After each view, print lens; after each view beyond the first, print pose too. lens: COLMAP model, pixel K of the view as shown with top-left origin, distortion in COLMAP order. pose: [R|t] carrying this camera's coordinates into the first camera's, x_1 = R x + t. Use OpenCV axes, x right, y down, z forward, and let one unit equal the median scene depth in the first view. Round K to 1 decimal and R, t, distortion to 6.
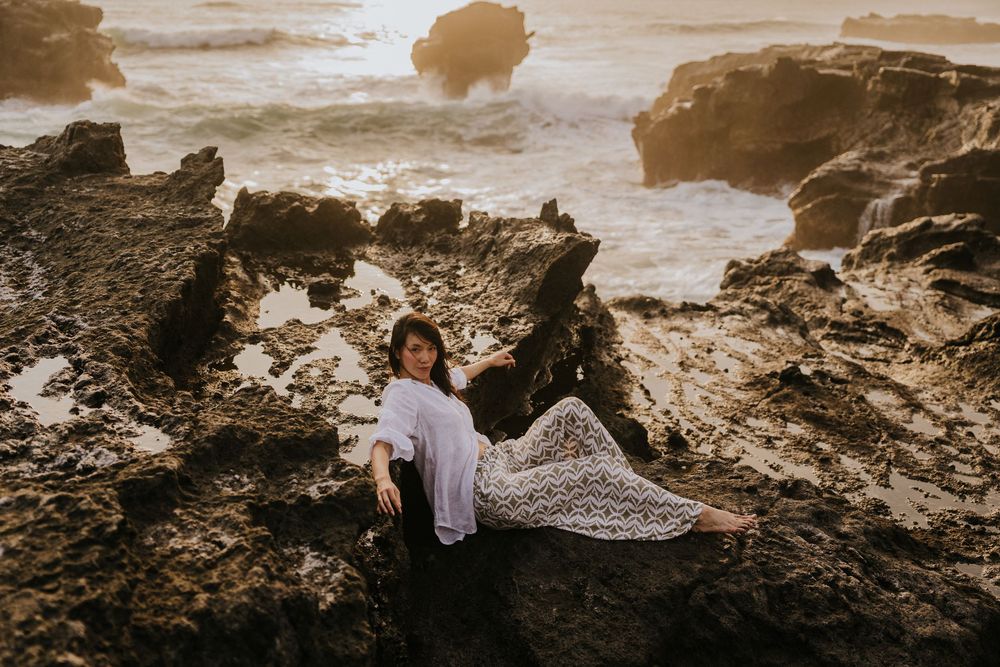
lens RADIAL K [[1007.5, 0, 500.0], [0, 1007.5, 333.5], [0, 0, 1]] dist [-0.002561, -0.005018]
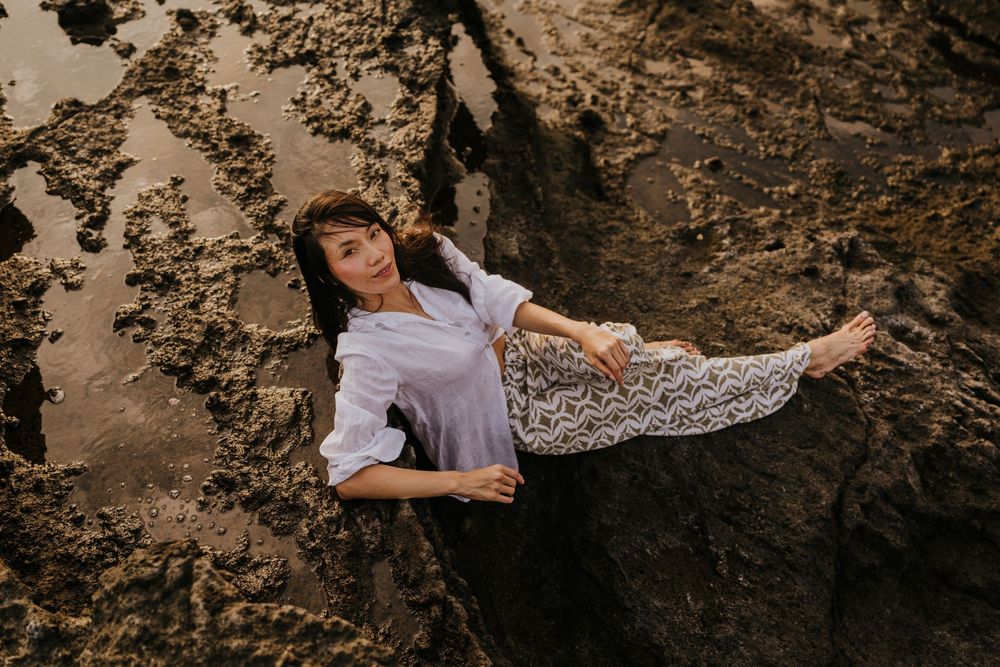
lens RADIAL K [[802.7, 0, 500.0], [0, 802.7, 333.5], [0, 0, 1]] dist [-0.003108, -0.004772]
pose [[0.943627, -0.264804, 0.198610, -0.080425], [0.120422, 0.833529, 0.539192, -0.121292], [-0.308327, -0.484880, 0.818429, 0.401310]]
